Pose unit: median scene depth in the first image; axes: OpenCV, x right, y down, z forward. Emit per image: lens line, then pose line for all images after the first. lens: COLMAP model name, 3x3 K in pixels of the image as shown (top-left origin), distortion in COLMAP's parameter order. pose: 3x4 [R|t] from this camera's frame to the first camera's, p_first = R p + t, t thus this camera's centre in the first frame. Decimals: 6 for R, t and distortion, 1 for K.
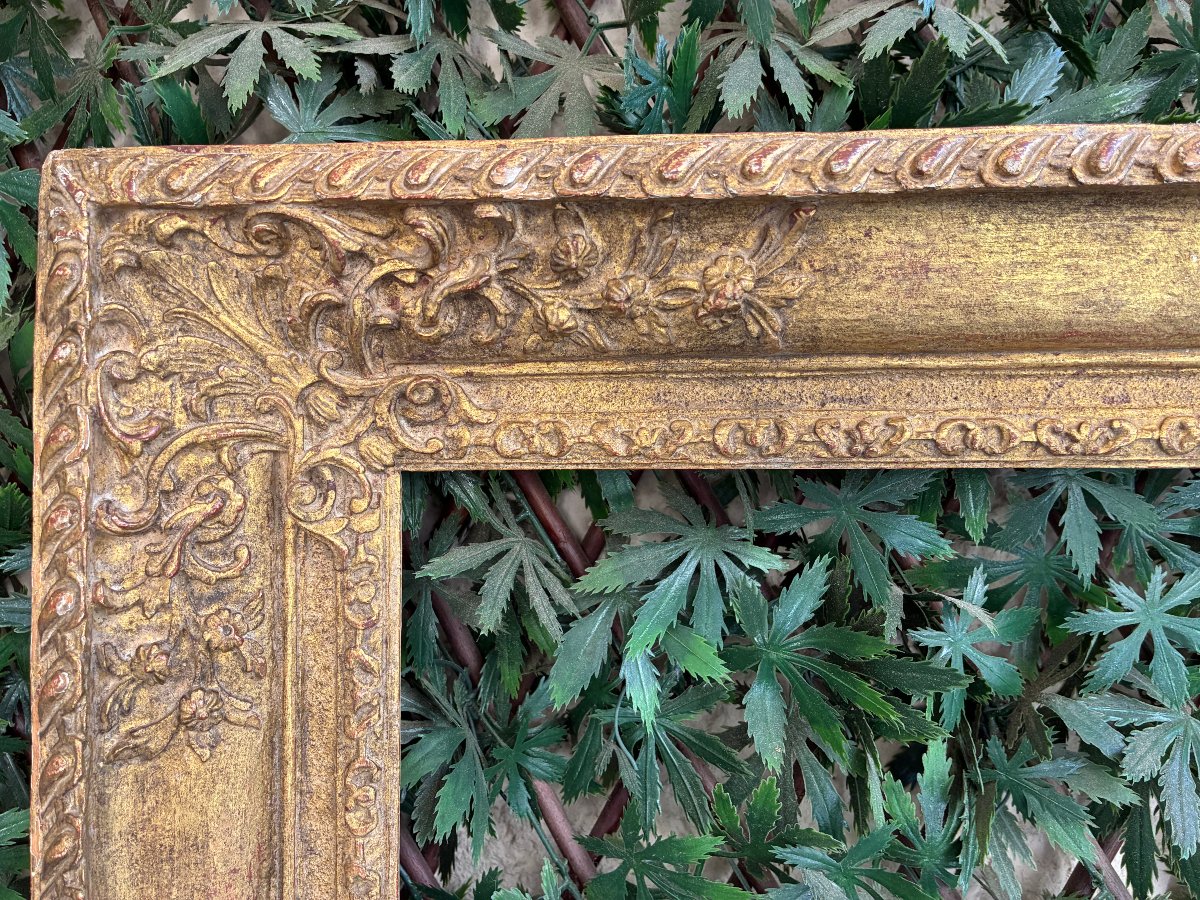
lens RADIAL K [[919.7, 0, 600.0], [0, 919.7, 450.0], [0, 0, 1]] dist [0.003563, -0.001841]
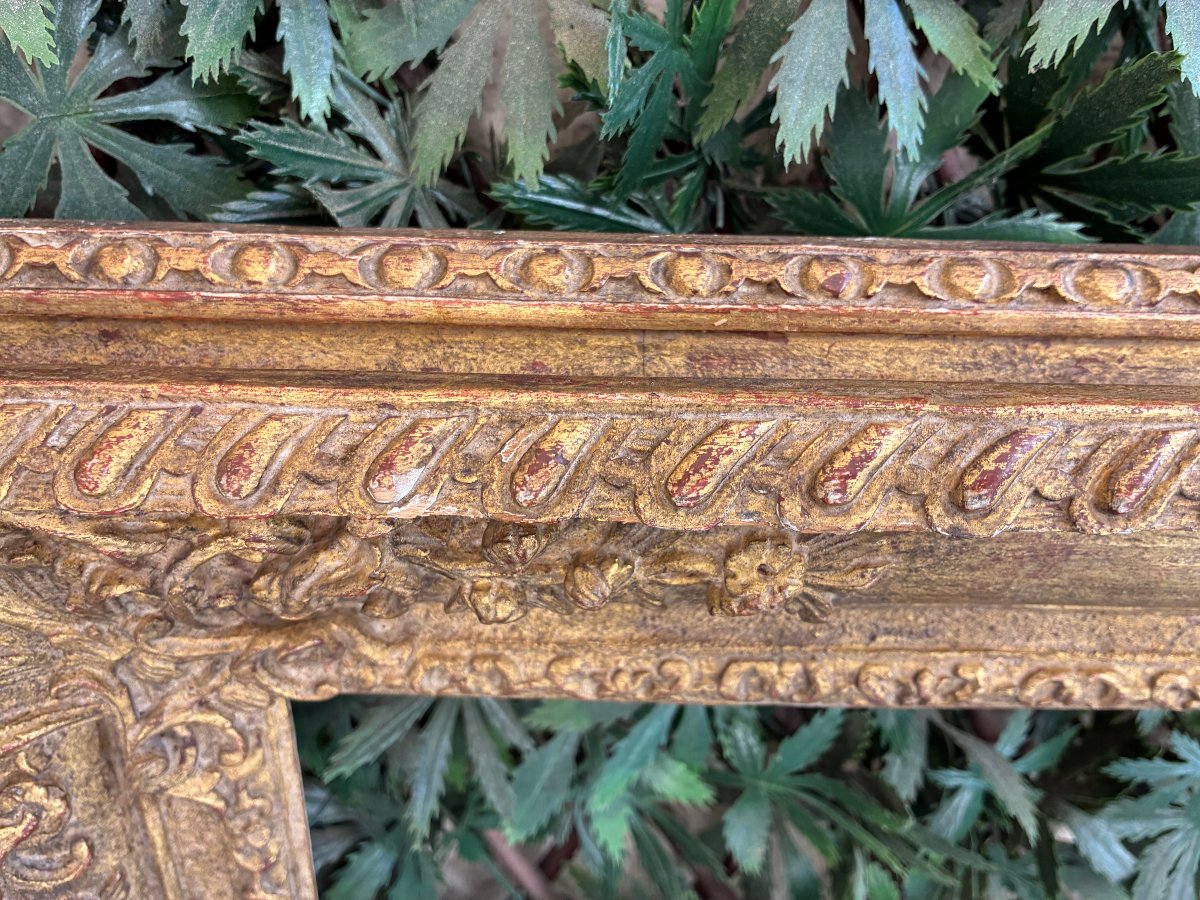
lens RADIAL K [[942.8, 0, 609.9], [0, 942.8, 449.0], [0, 0, 1]] dist [0.008718, -0.036049]
pose [[0.998447, 0.006111, 0.055378, -0.003402], [-0.030347, 0.893228, 0.448579, -0.517990], [-0.046724, -0.449563, 0.892026, 0.433367]]
